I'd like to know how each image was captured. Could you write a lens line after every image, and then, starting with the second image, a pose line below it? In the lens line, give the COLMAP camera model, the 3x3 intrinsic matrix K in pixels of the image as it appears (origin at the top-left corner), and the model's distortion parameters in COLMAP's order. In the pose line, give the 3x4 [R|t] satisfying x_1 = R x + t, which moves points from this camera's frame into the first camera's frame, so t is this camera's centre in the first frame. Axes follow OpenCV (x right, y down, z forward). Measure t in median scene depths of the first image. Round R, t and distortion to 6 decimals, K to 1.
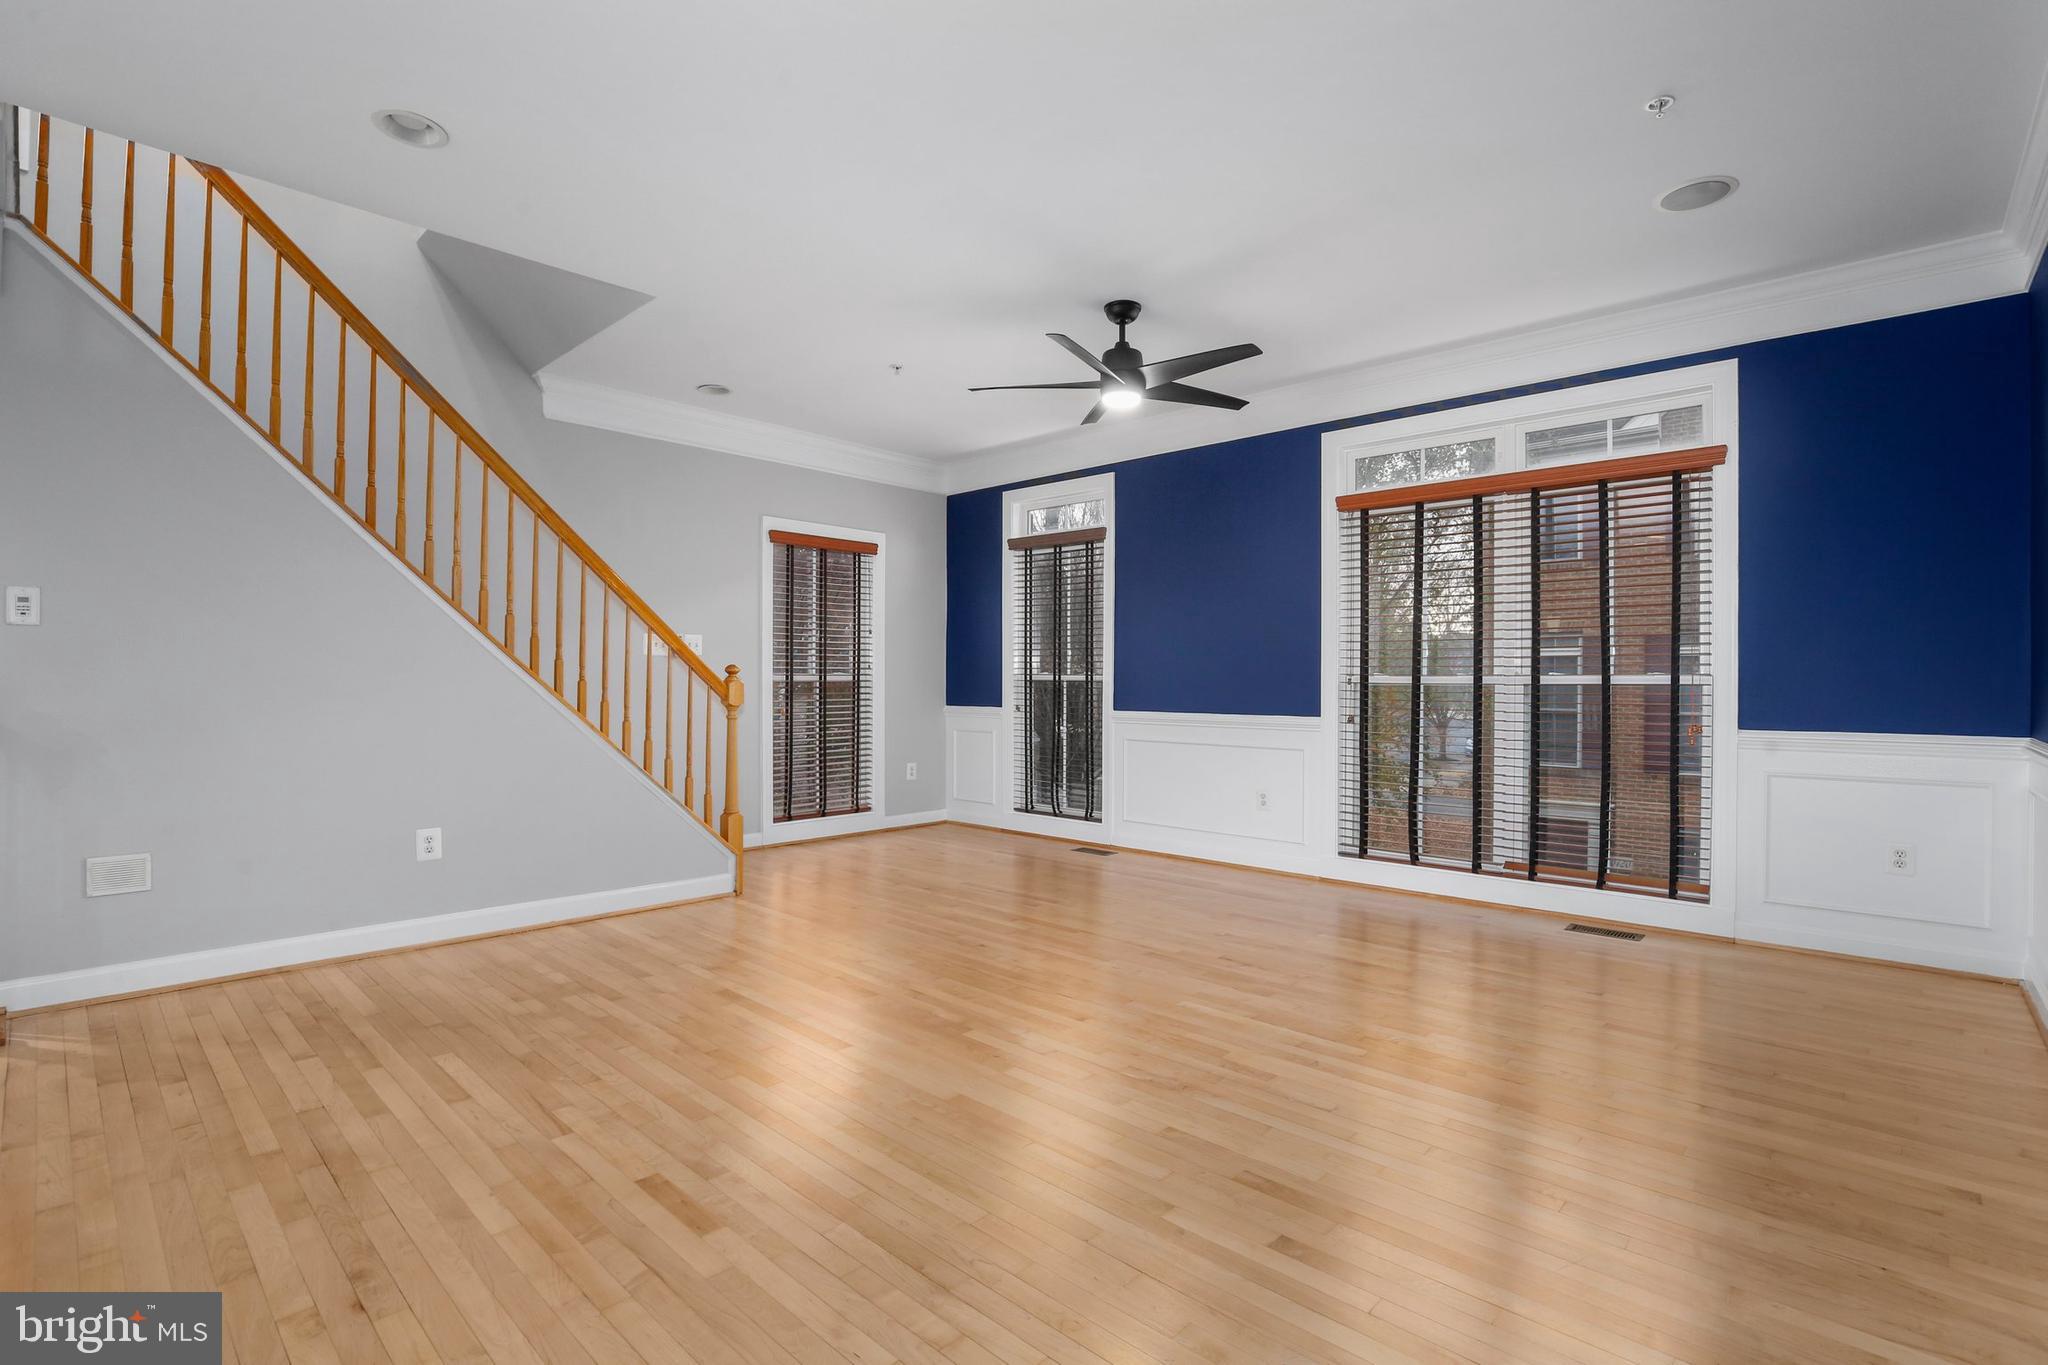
lens RADIAL K [[942.8, 0, 1024.9], [0, 942.8, 688.9], [0, 0, 1]] dist [-0.027269, 0.005081]
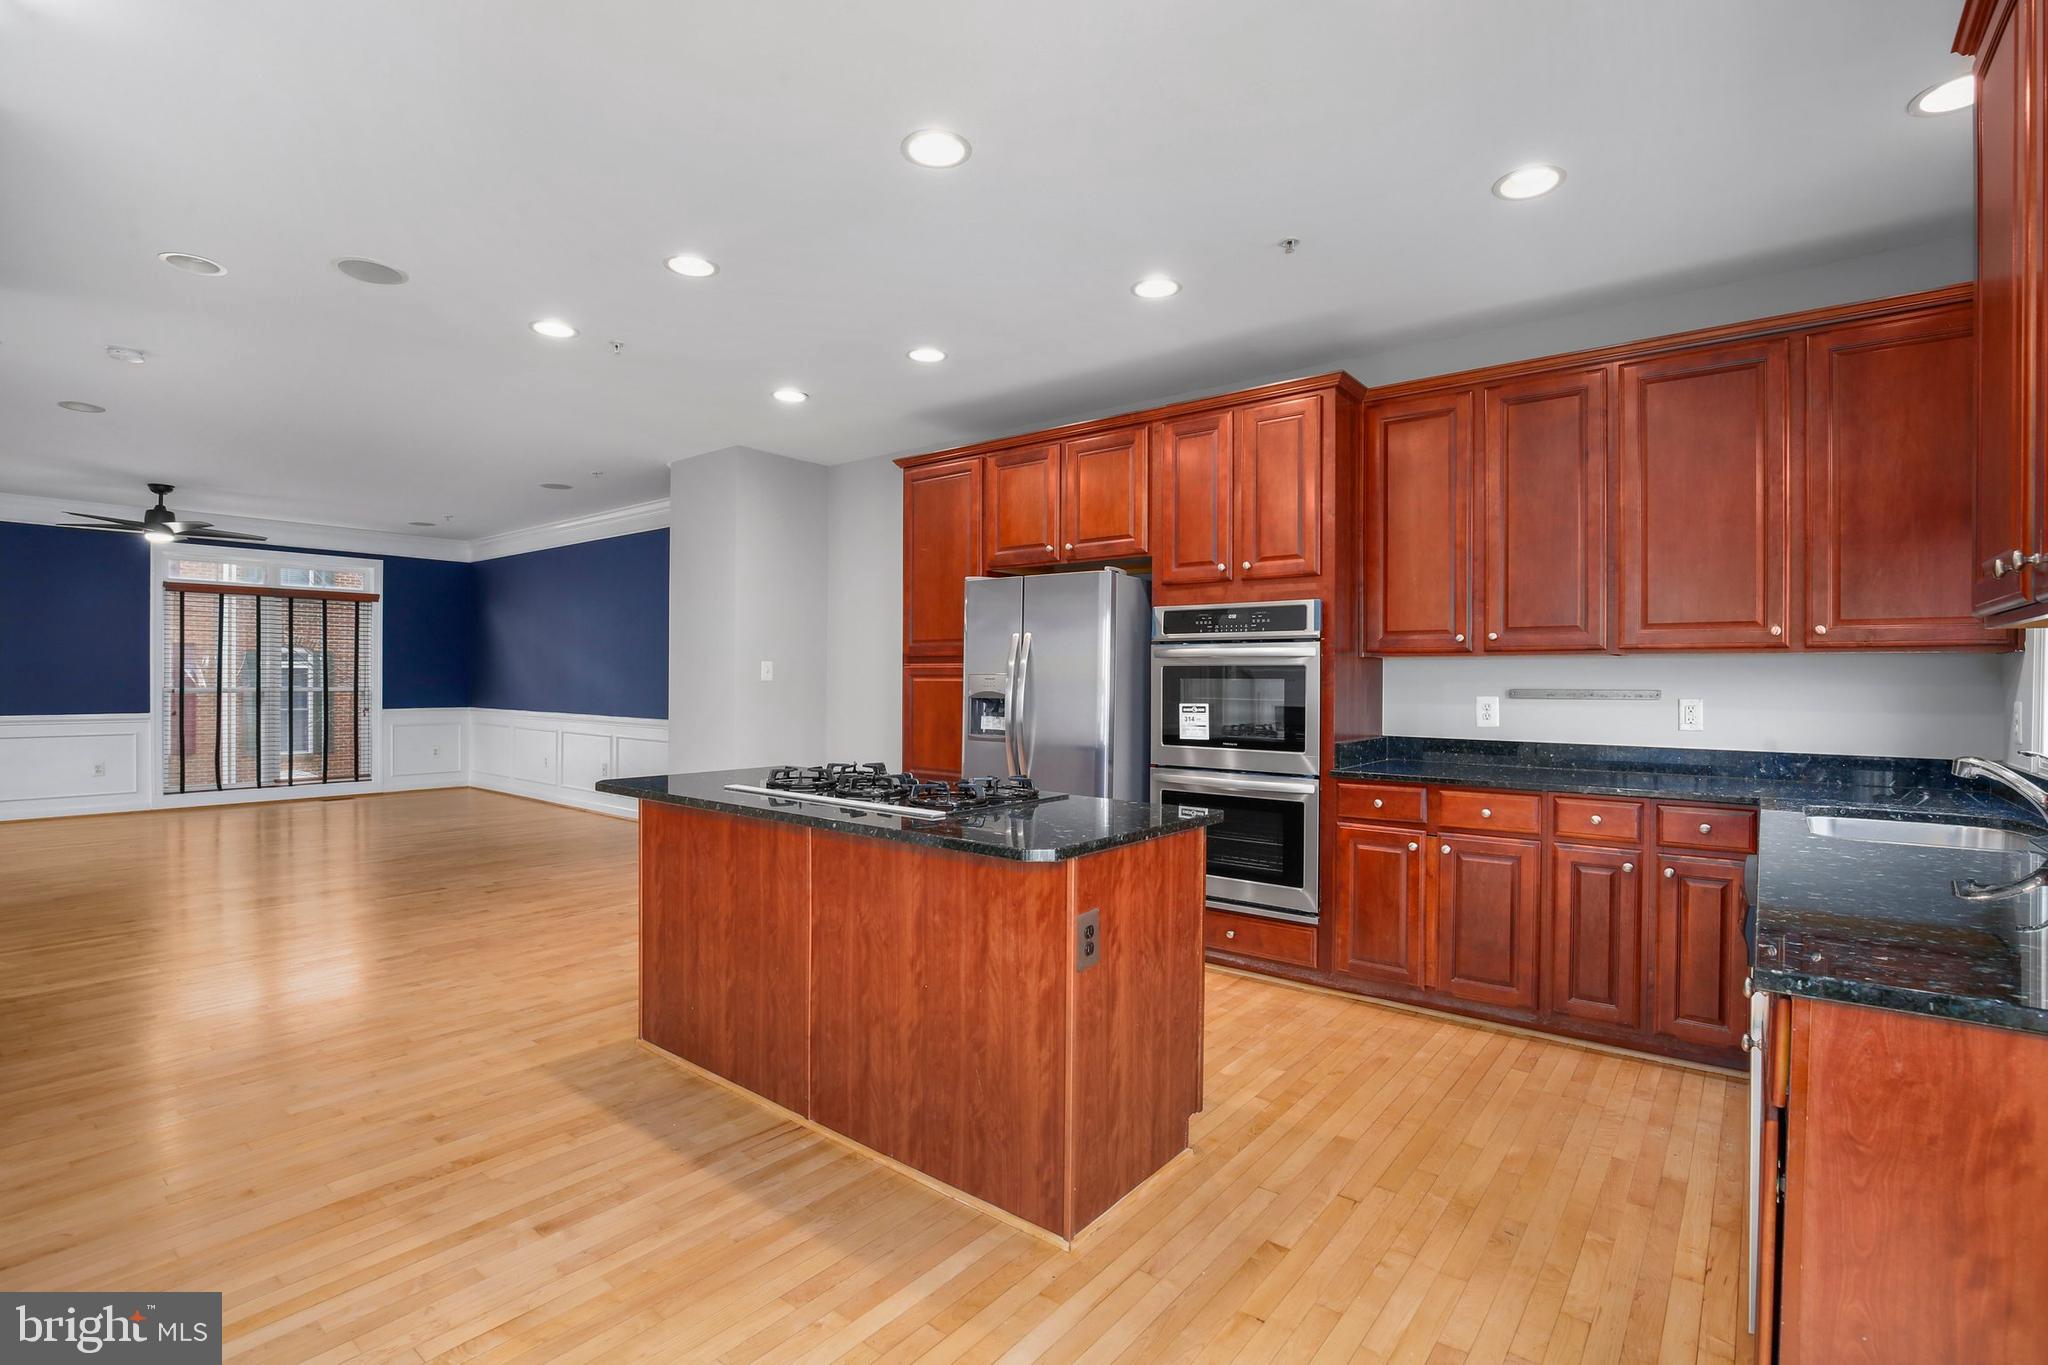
lens RADIAL K [[942.8, 0, 1020.5], [0, 942.8, 687.9], [0, 0, 1]] dist [-0.027269, 0.005081]
pose [[-0.078177, -0.013719, 0.996845, -1.585595], [-0.002081, 0.999905, 0.013598, -0.042944], [-0.996937, -0.001011, -0.078198, -0.441821]]
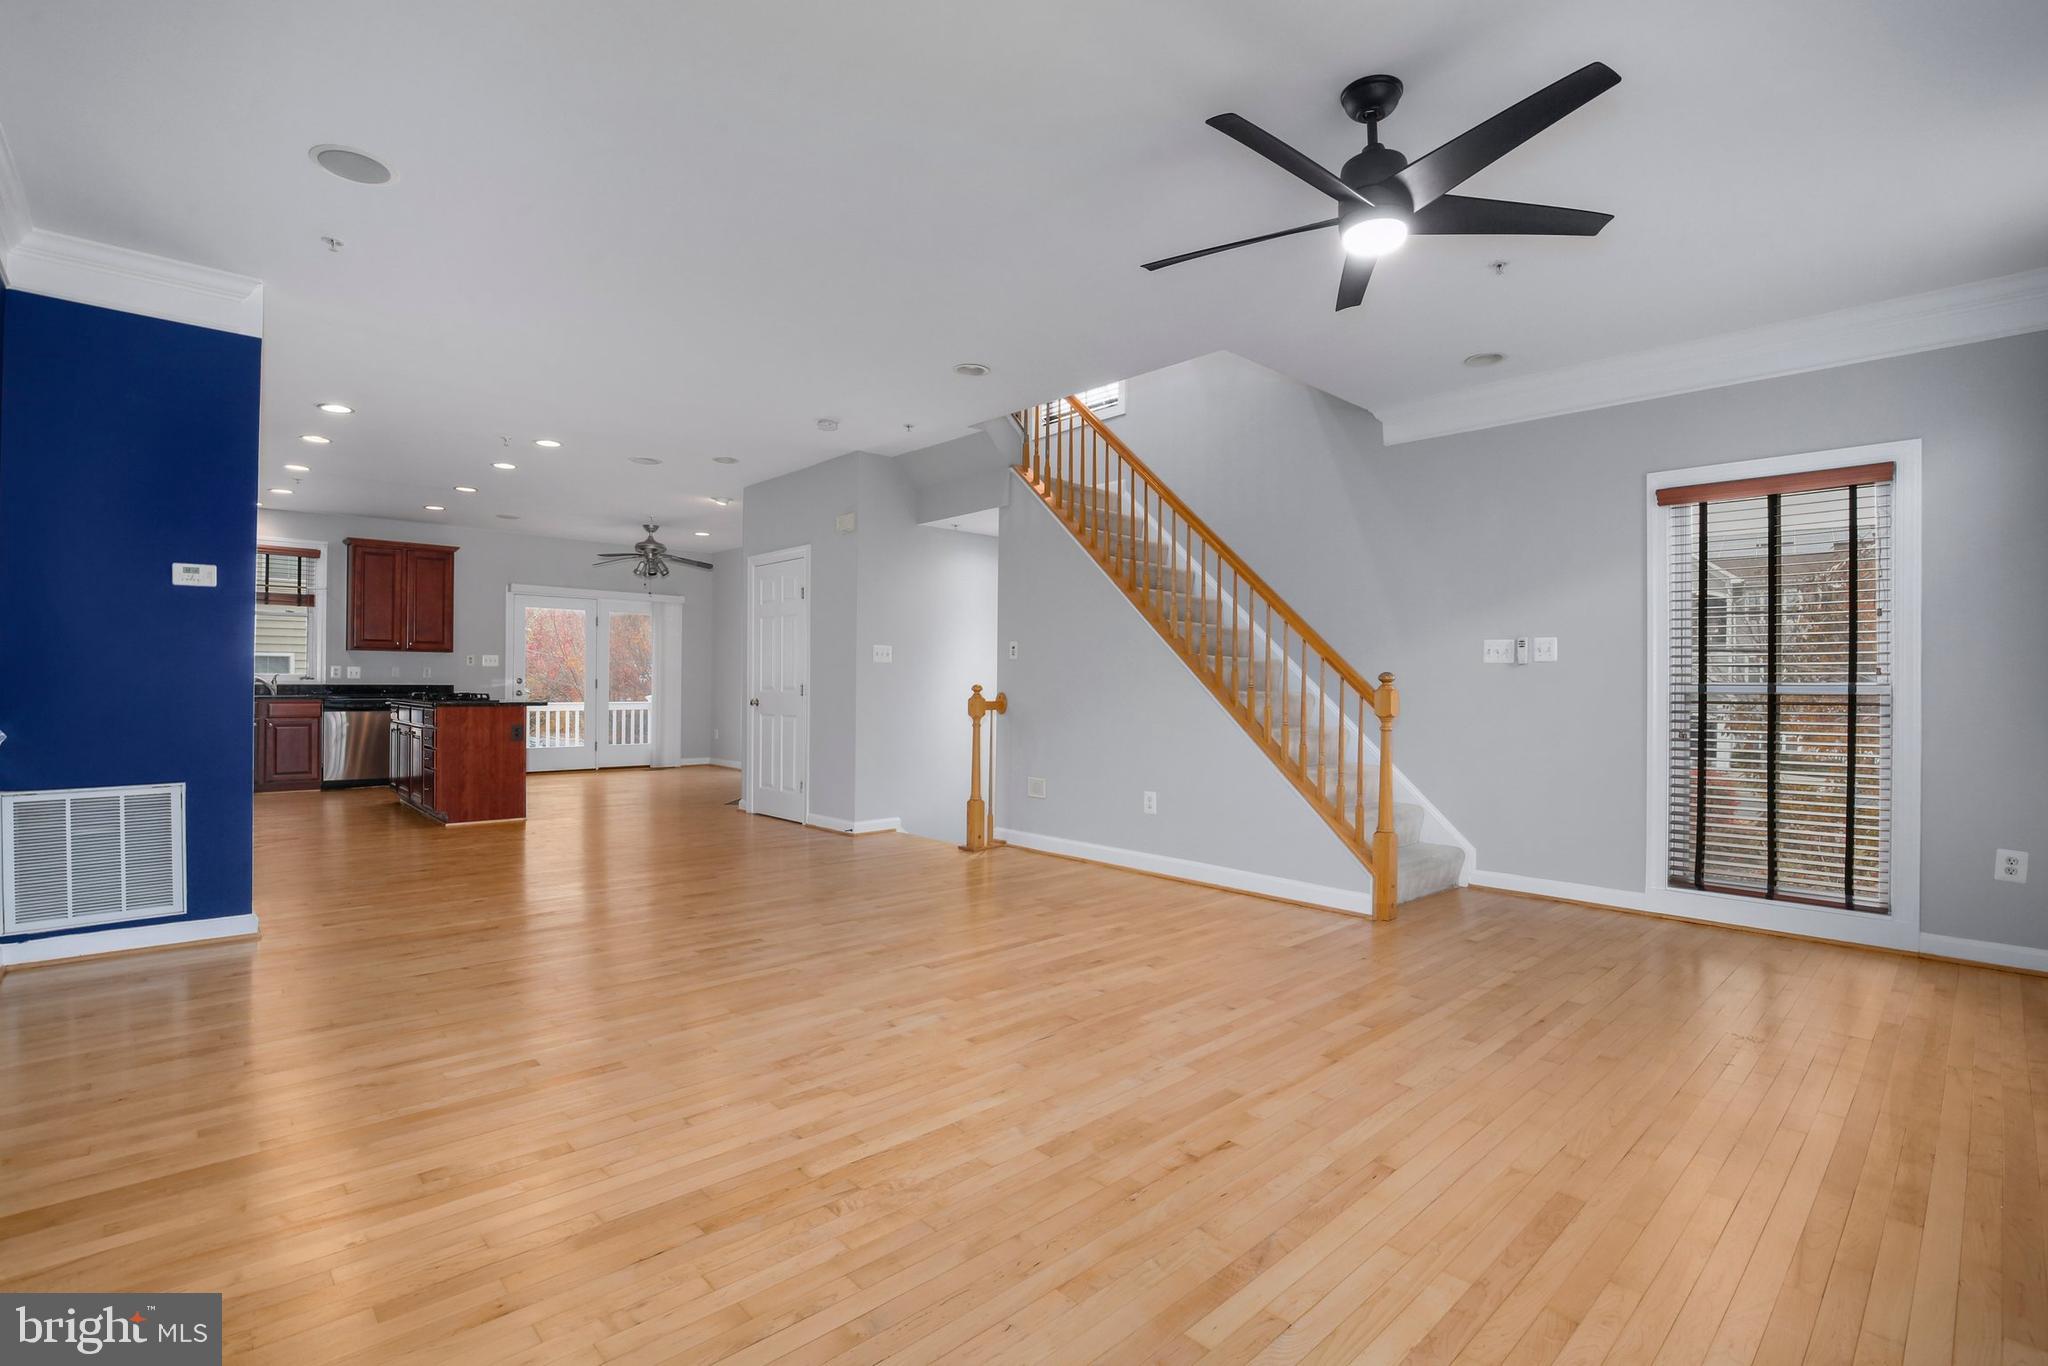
lens RADIAL K [[942.8, 0, 1020.3], [0, 942.8, 694.5], [0, 0, 1]] dist [-0.027269, 0.005081]
pose [[-0.064066, 0.005688, -0.997929, 0.659427], [-0.017168, 0.999829, 0.006801, -0.004363], [0.997798, 0.017568, -0.063957, 0.723538]]
